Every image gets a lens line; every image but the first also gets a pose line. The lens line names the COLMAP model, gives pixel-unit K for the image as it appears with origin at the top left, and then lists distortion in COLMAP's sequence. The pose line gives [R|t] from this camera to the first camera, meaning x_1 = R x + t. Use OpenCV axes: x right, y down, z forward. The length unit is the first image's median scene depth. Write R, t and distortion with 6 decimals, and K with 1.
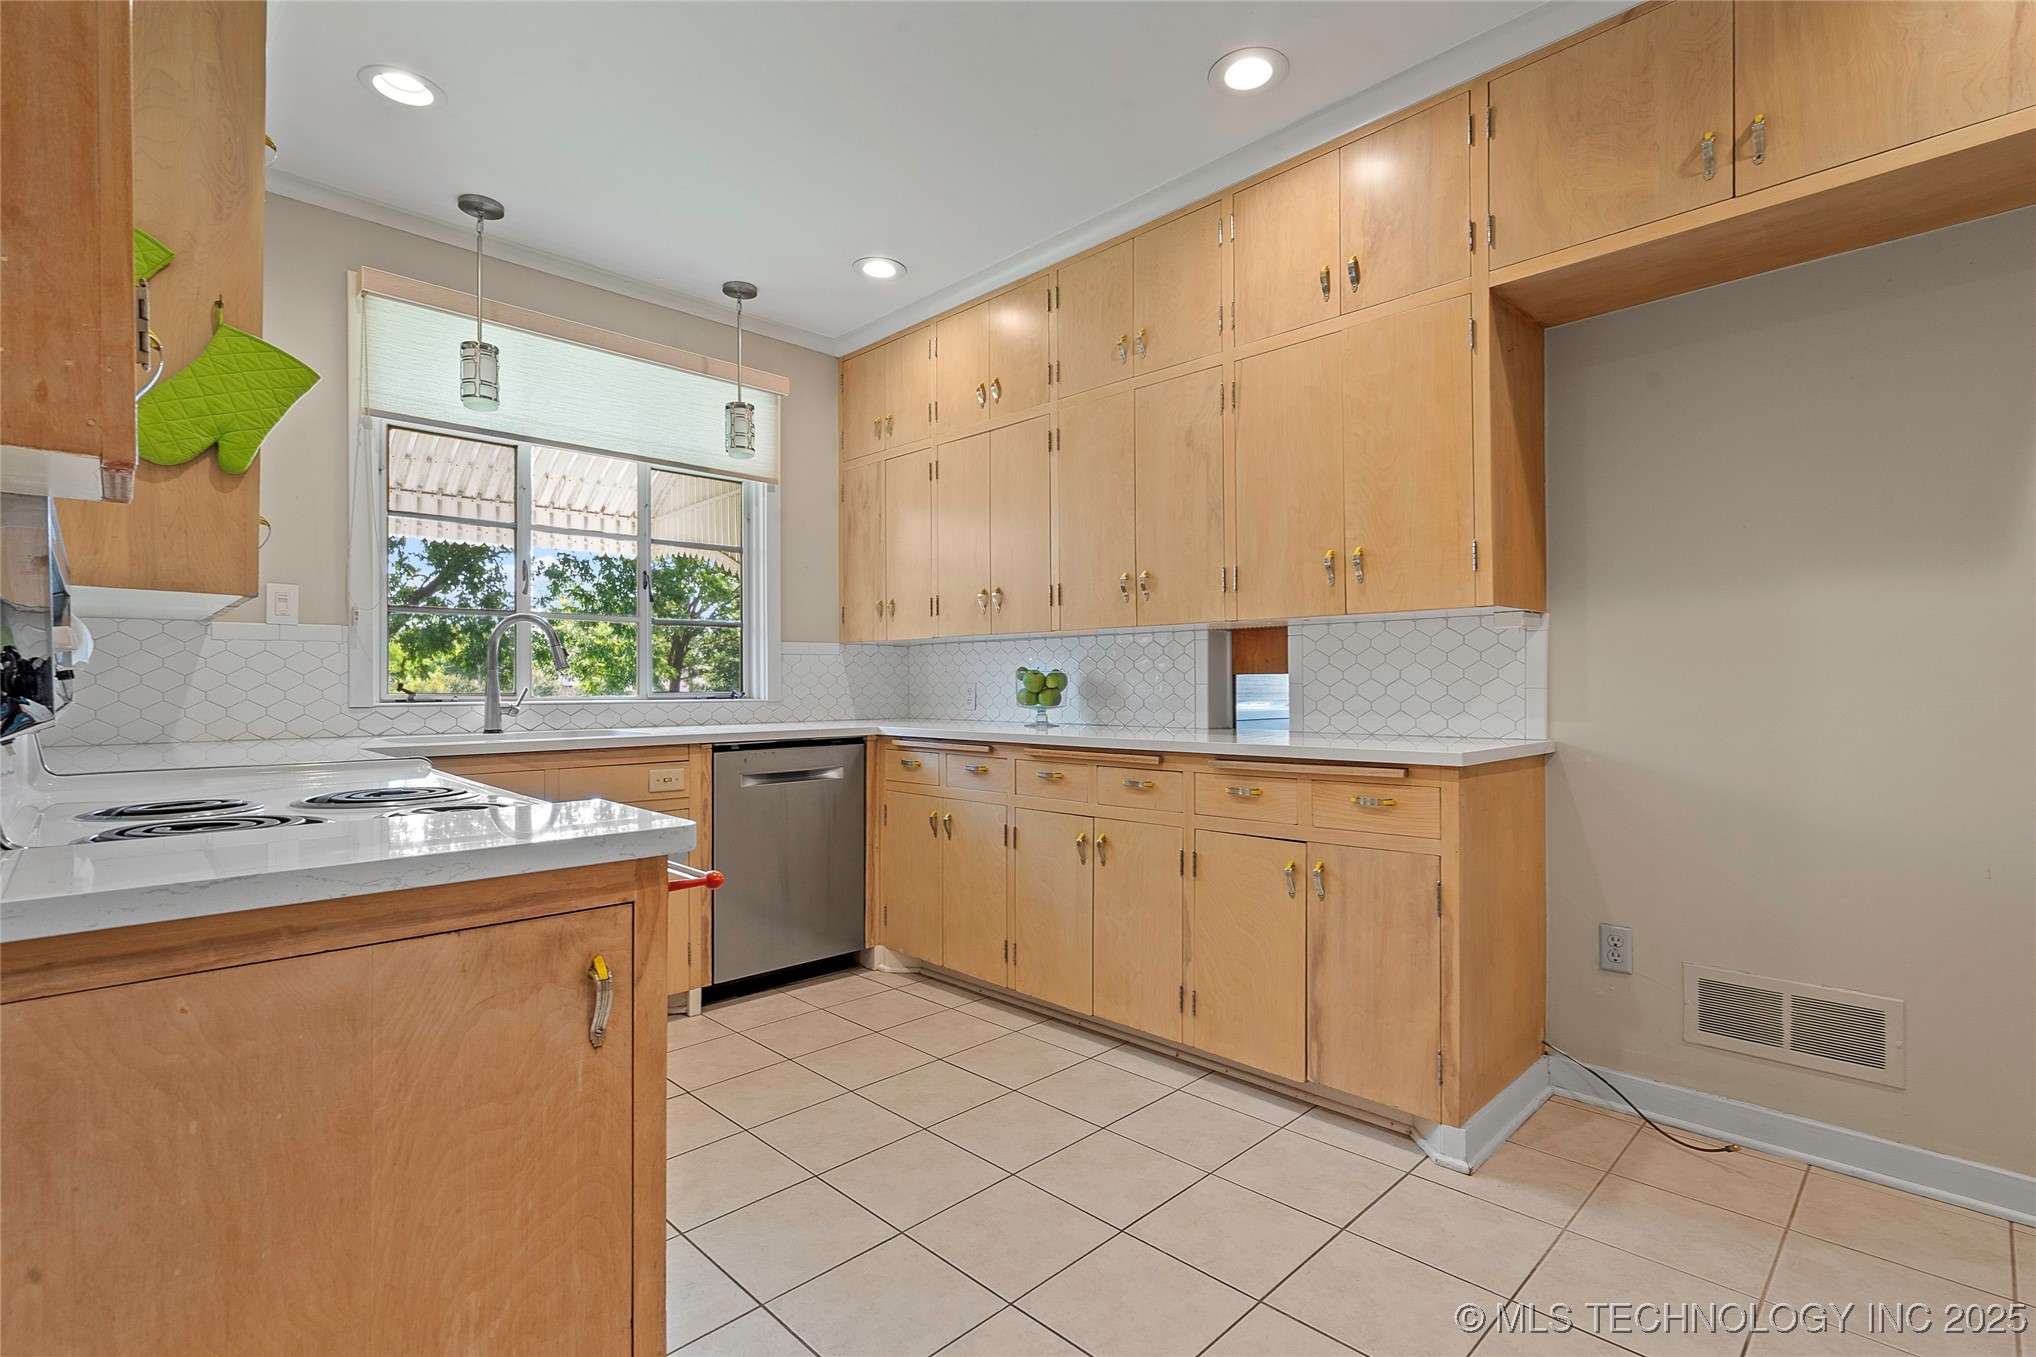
lens RADIAL K [[953.2, 0, 1019.1], [0, 953.2, 685.8], [0, 0, 1]] dist [0.001219, 0.001222]
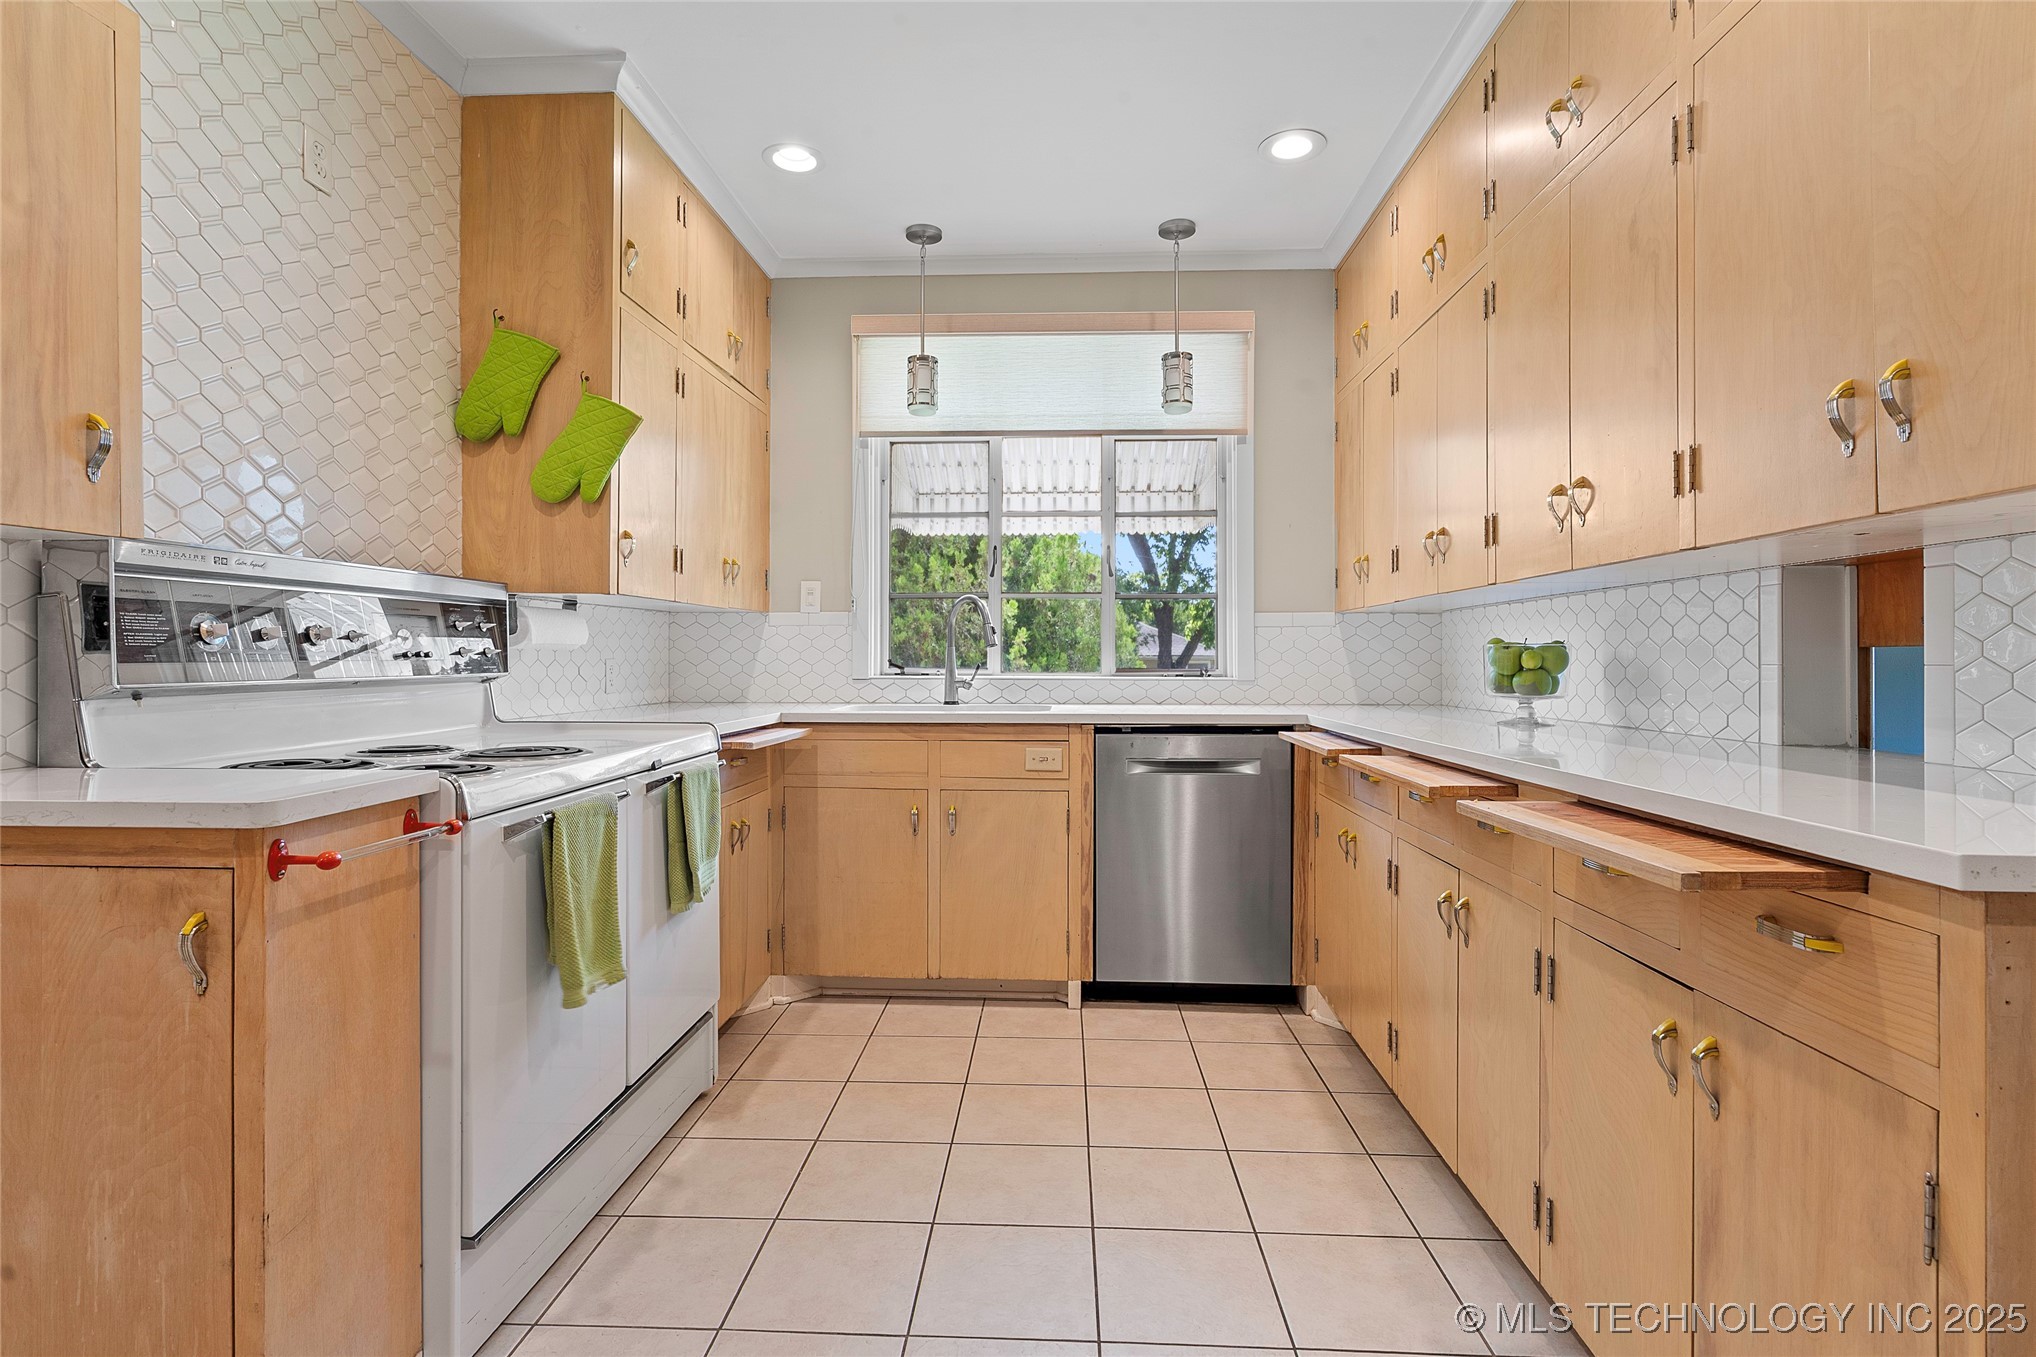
lens RADIAL K [[957.7, 0, 1013.4], [0, 957.7, 660.4], [0, 0, 1]] dist [0.002312, 0.000278]
pose [[0.670723, 0.003568, -0.741700, 0.328628], [-0.003459, 0.999993, 0.001683, -0.003742], [0.741700, 0.001437, 0.670730, 0.311727]]
